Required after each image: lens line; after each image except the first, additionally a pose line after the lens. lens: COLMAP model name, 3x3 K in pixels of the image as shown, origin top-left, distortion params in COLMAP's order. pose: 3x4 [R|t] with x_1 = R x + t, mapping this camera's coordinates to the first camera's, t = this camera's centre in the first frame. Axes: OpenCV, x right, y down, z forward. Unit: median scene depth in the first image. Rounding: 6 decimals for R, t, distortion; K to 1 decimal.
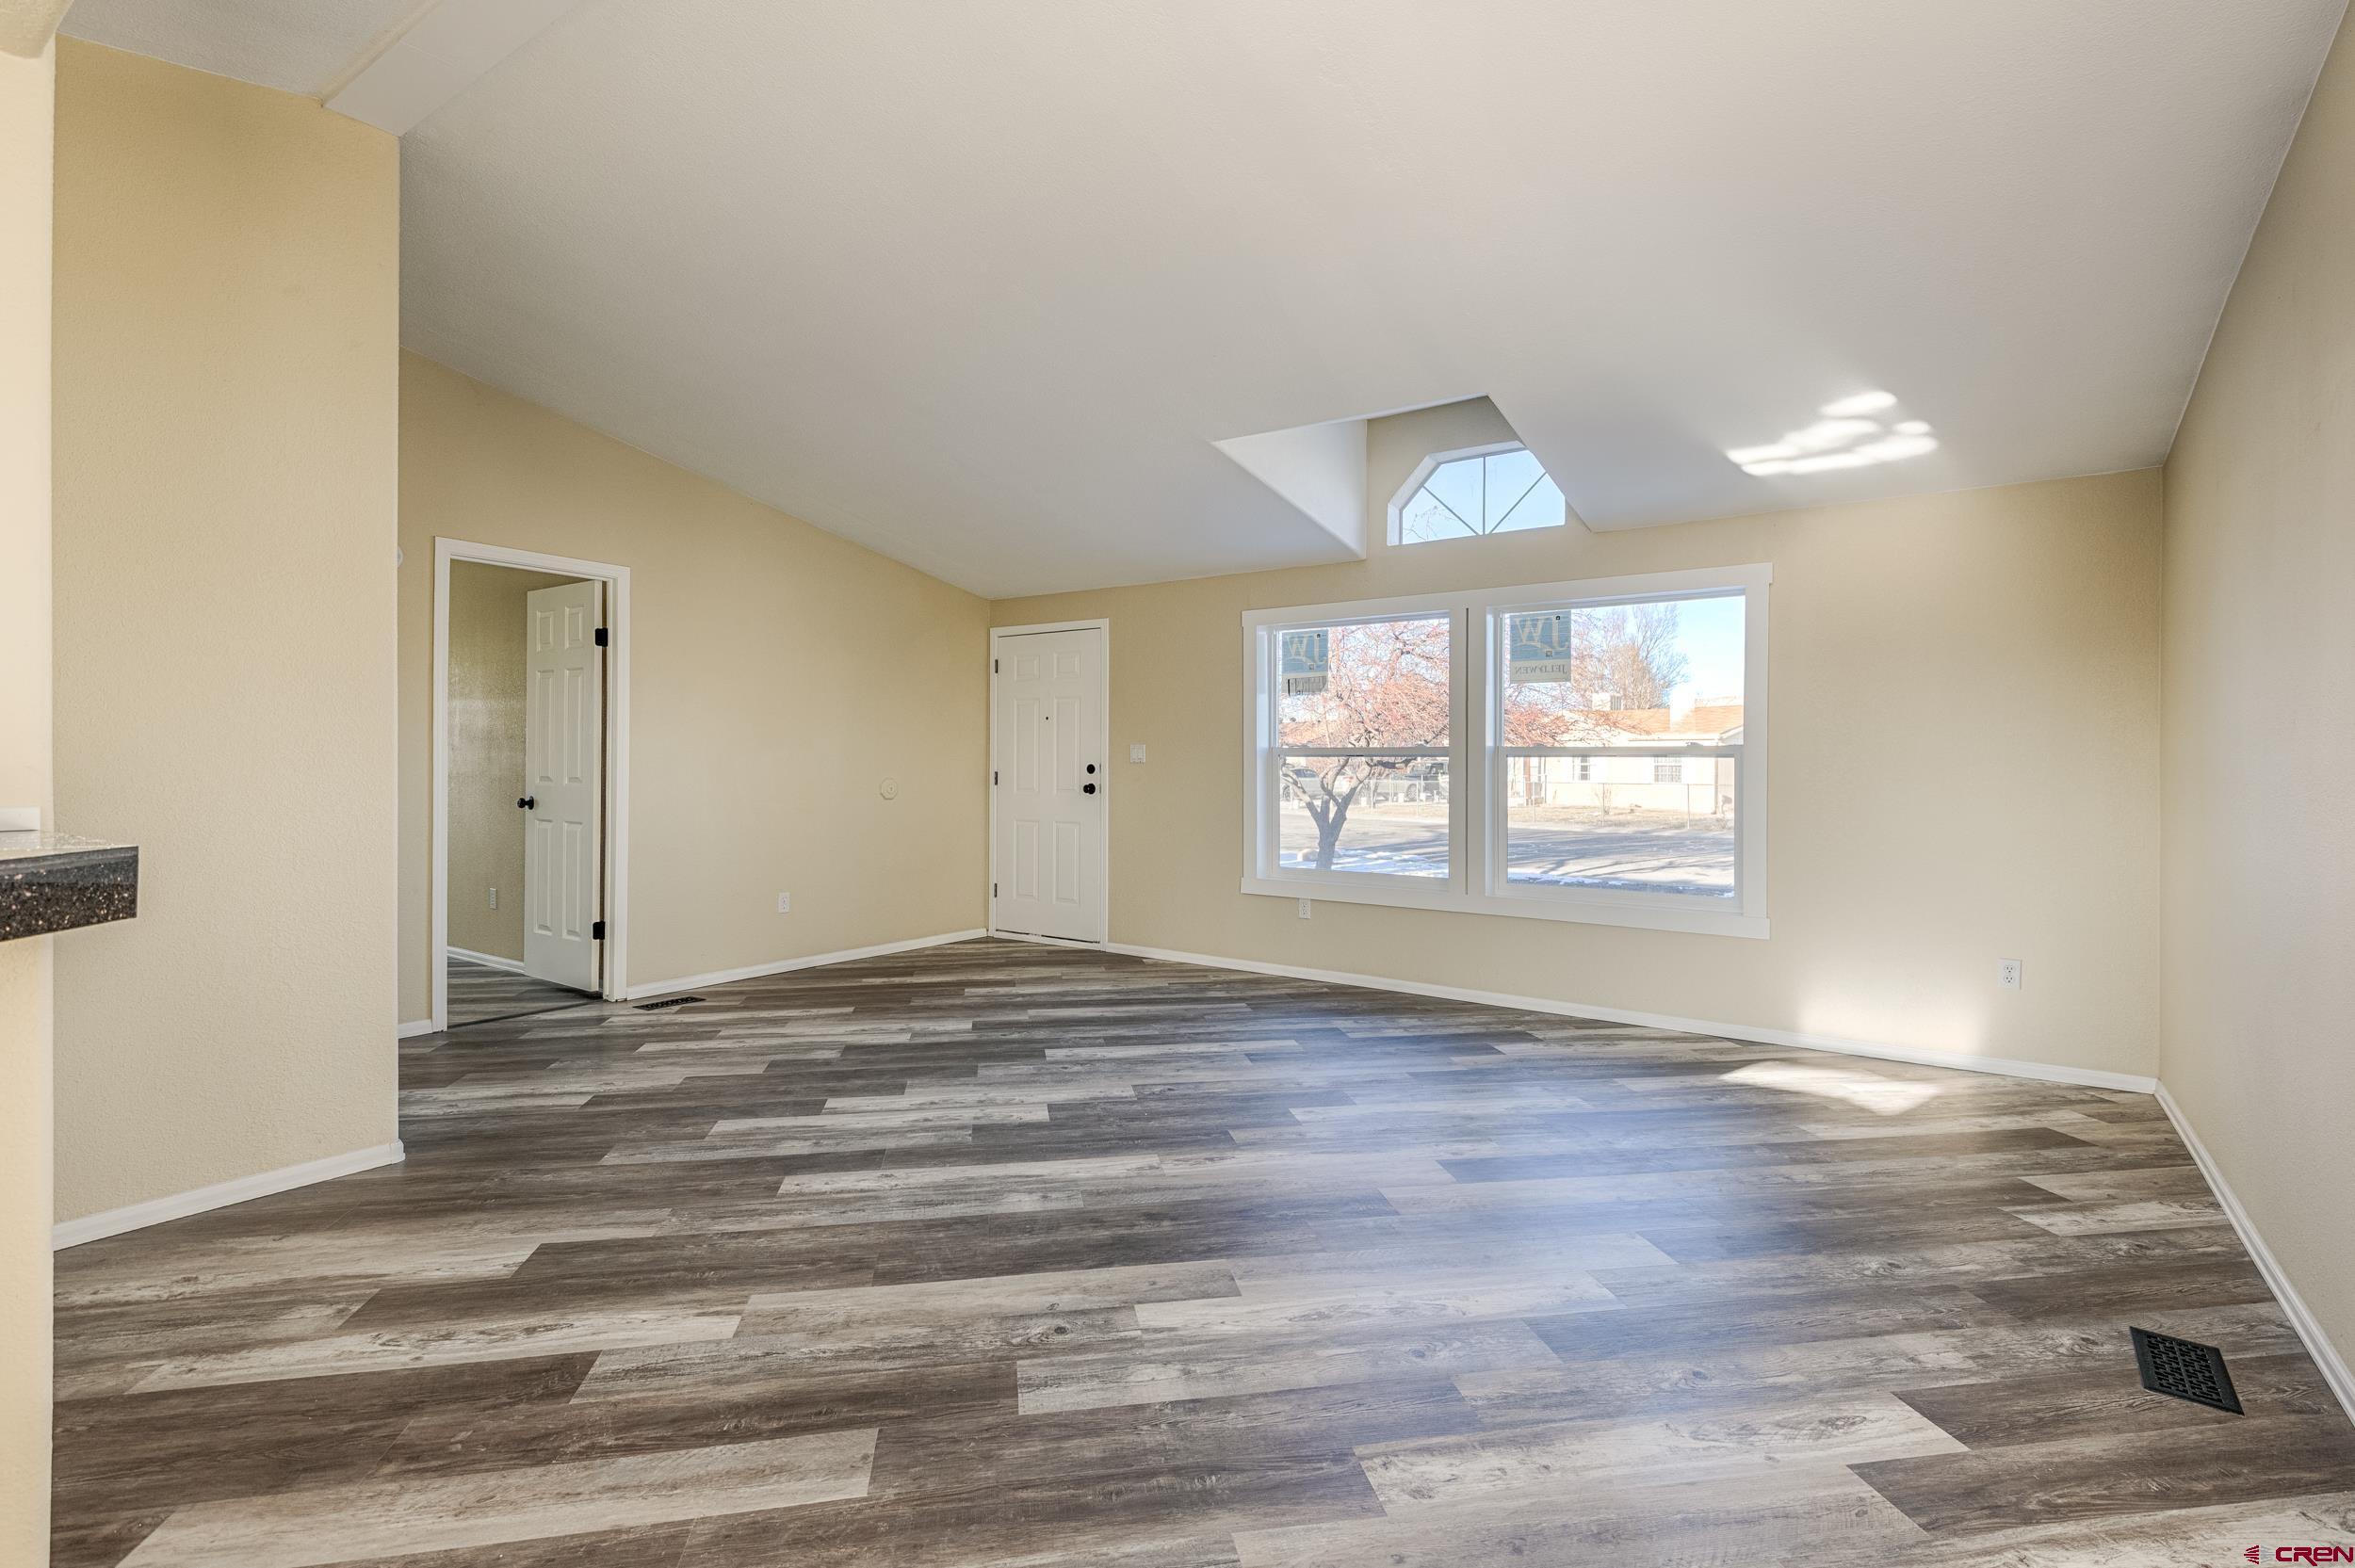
lens RADIAL K [[1091.7, 0, 1192.9], [0, 1091.7, 759.3], [0, 0, 1]] dist [0.041869, -0.018511]
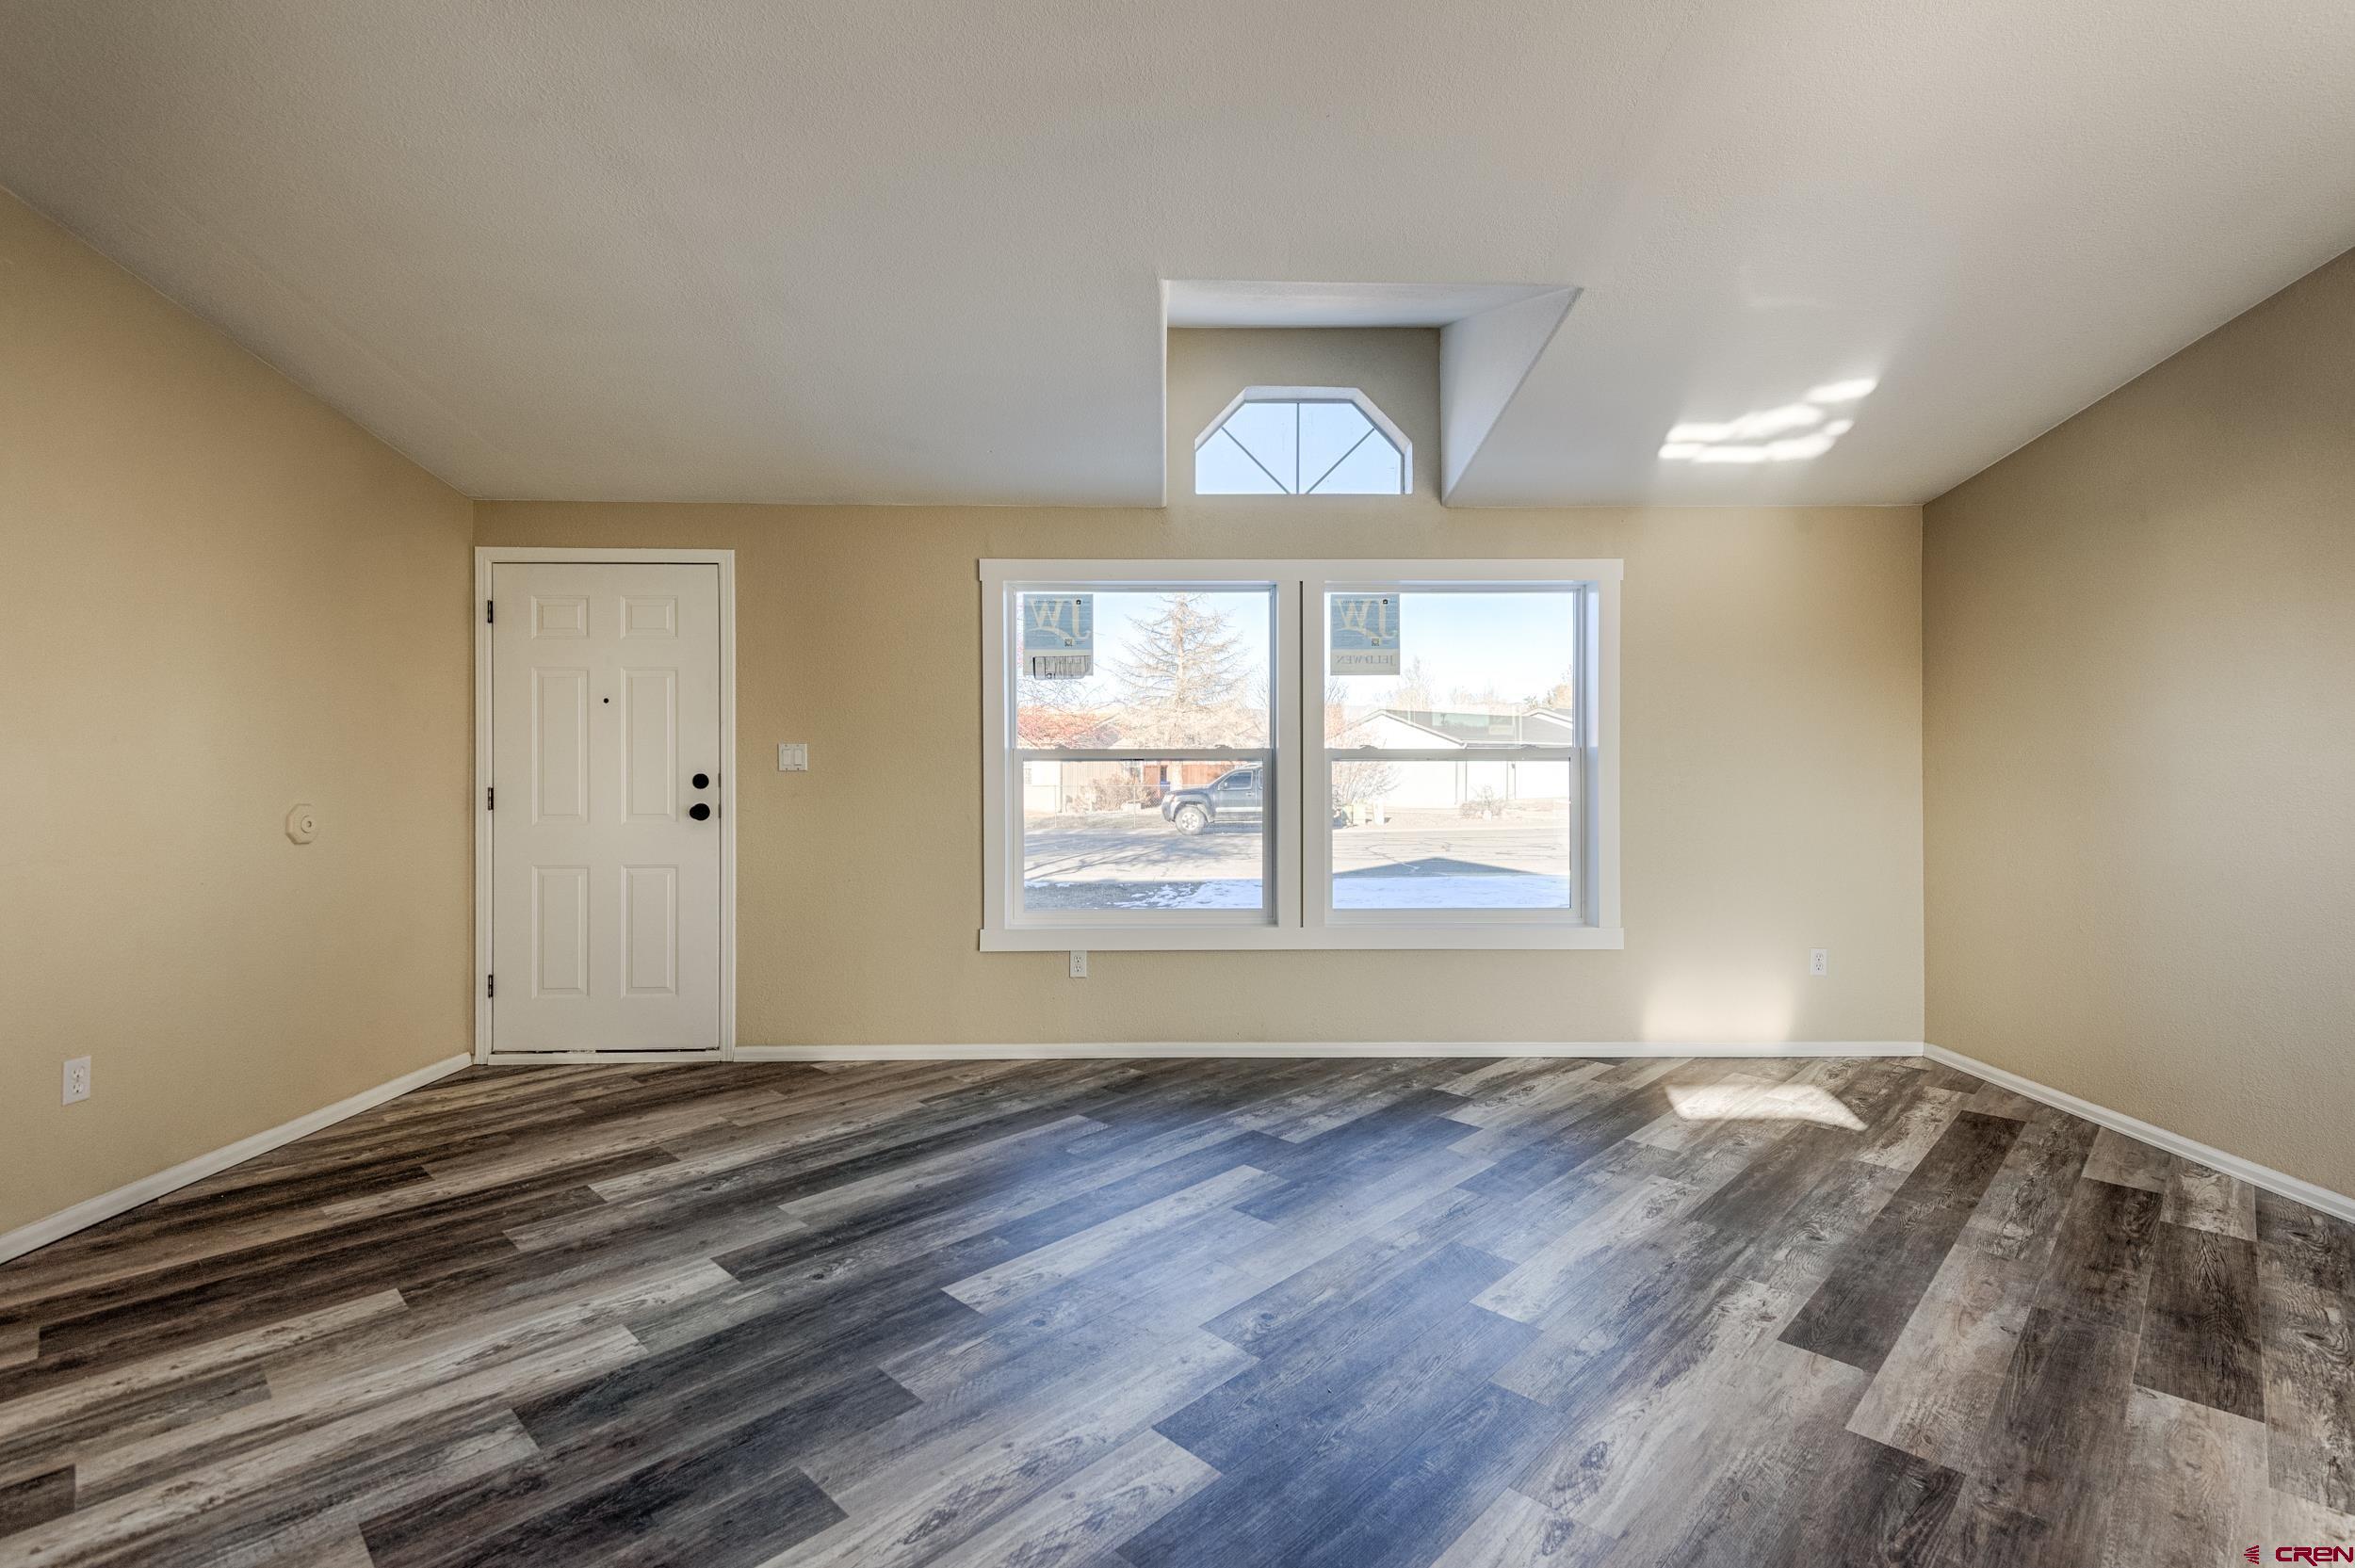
lens RADIAL K [[1067.9, 0, 1192.5], [0, 1067.9, 763.2], [0, 0, 1]] dist [0.033810, -0.016114]
pose [[0.809780, -0.003805, 0.586721, -0.358967], [0.002951, 0.999993, 0.002412, -0.003754], [-0.586726, -0.000222, 0.809785, 0.490519]]
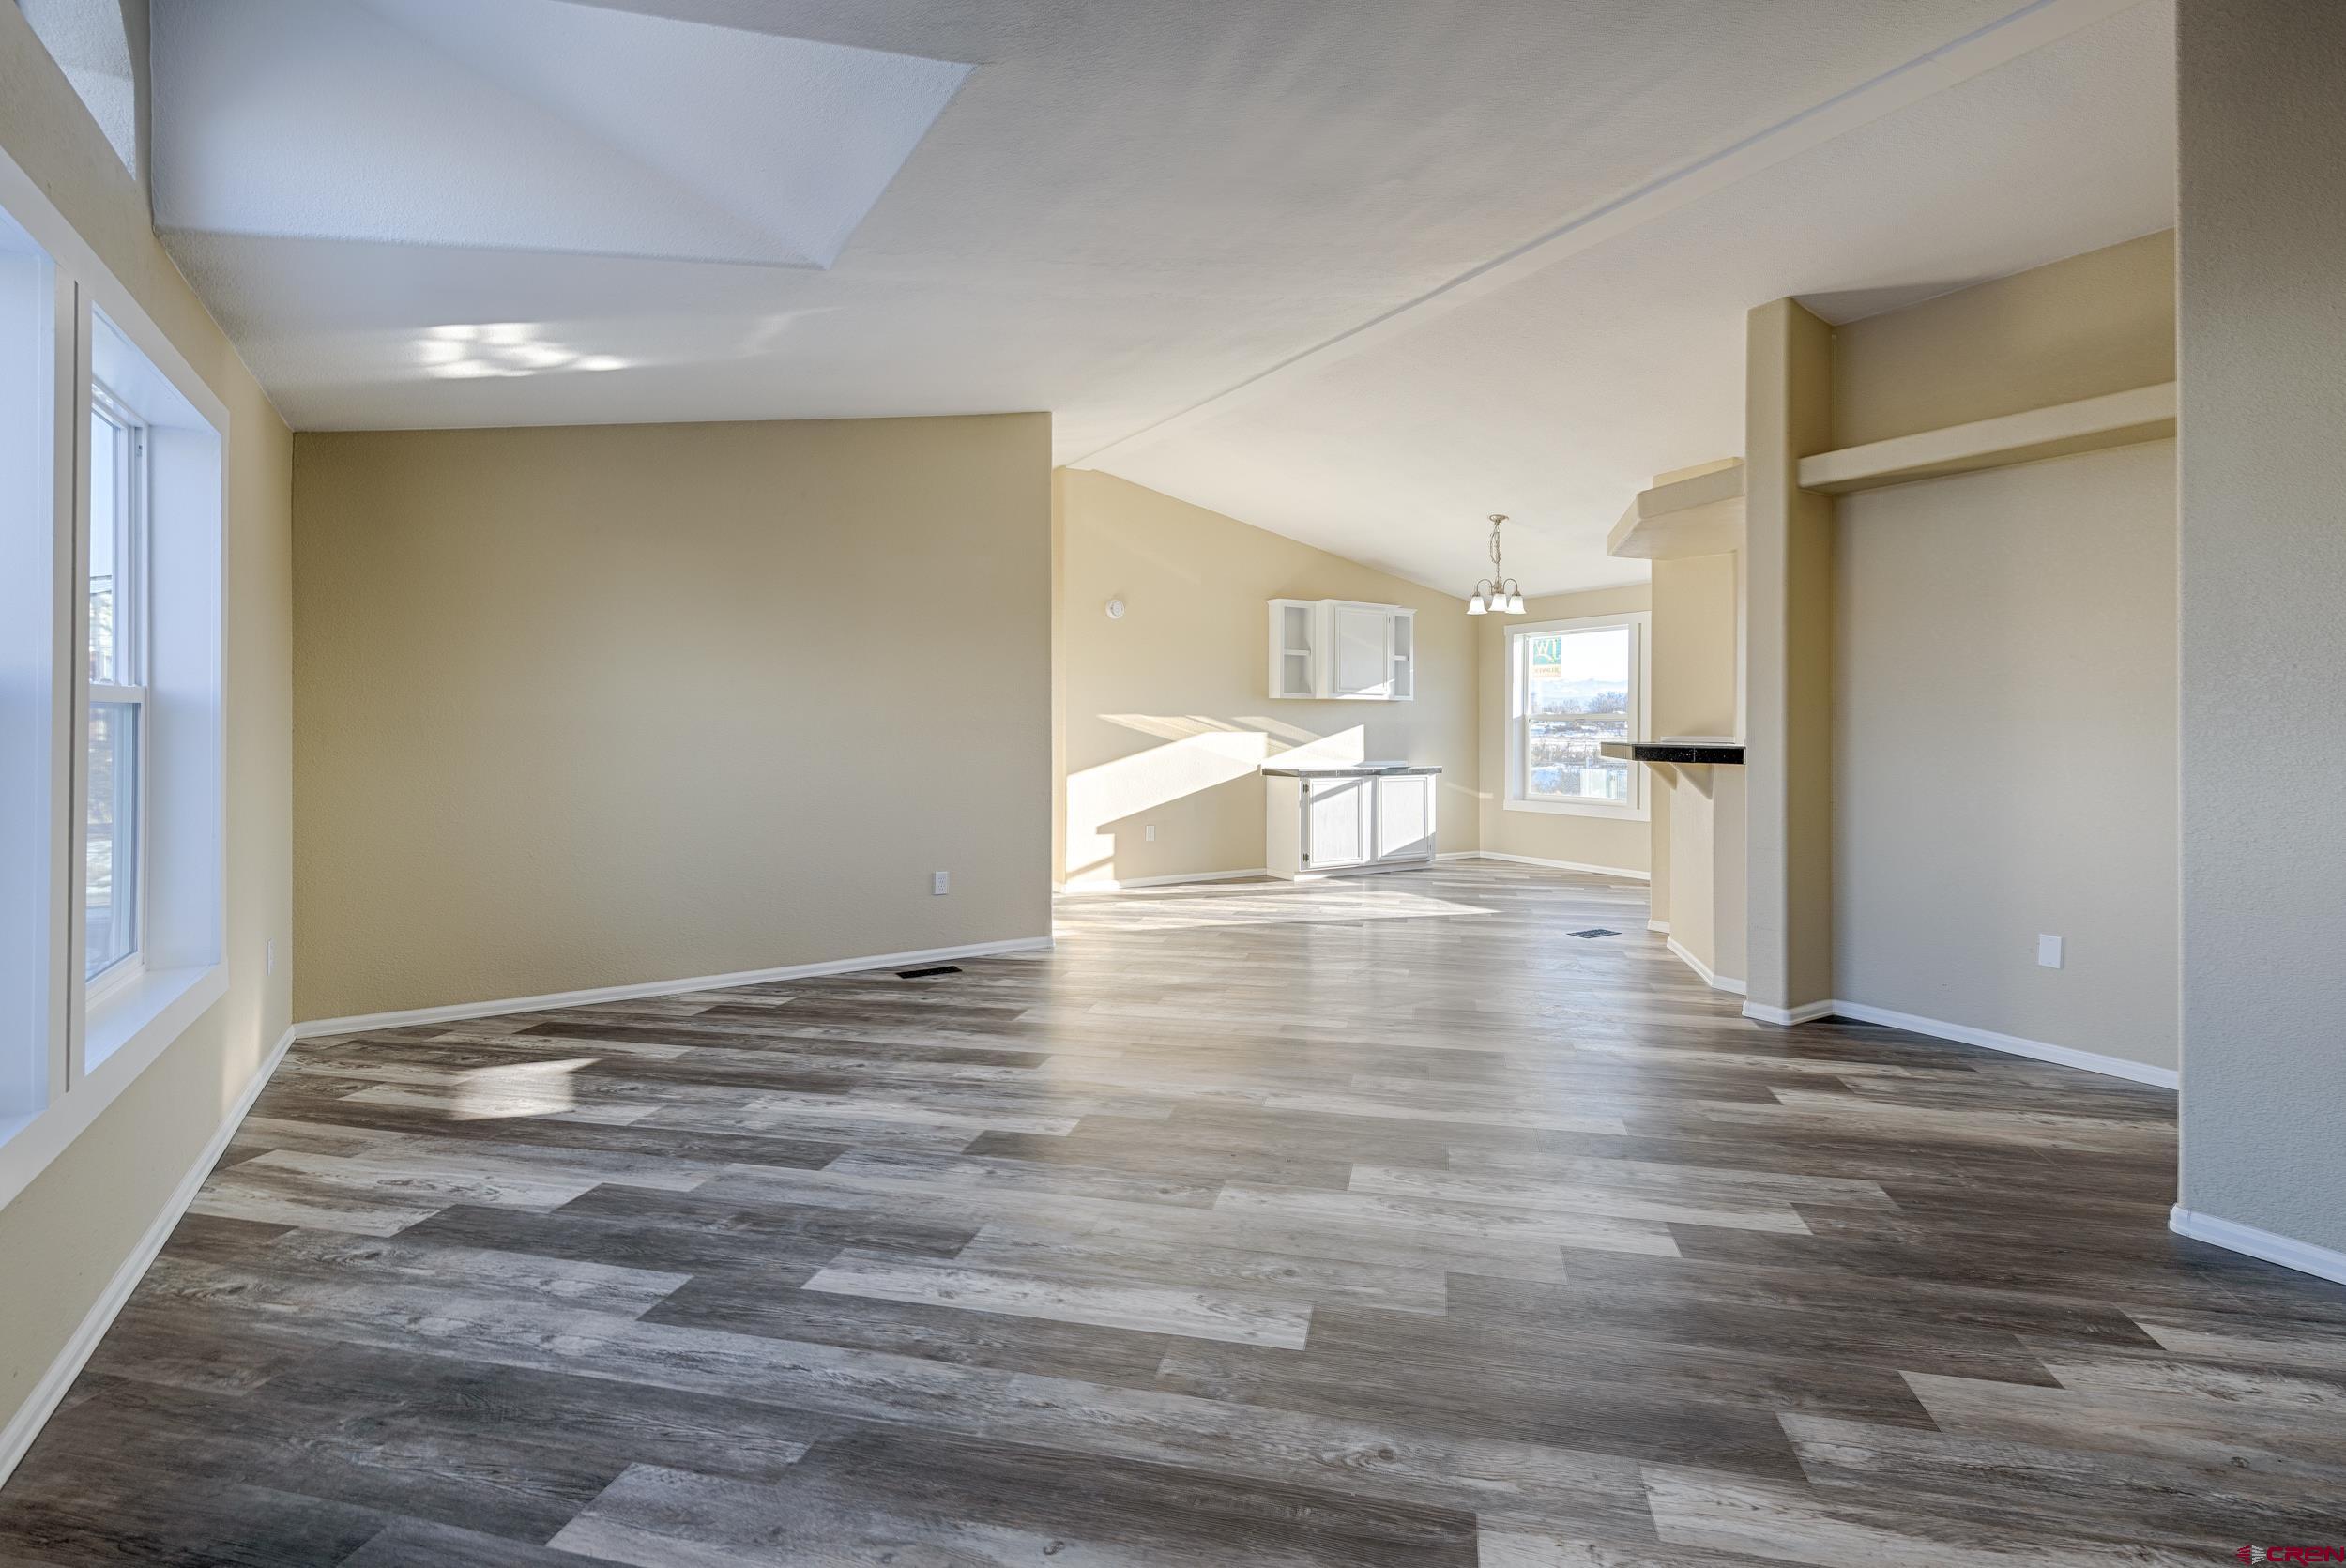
lens RADIAL K [[1075.8, 0, 1194.1], [0, 1075.8, 718.8], [0, 0, 1]] dist [0.041006, -0.022334]
pose [[-0.920131, -0.003879, 0.391591, -0.275330], [-0.006154, 0.999971, -0.004555, 0.003171], [-0.391562, -0.006601, -0.920128, 1.466070]]
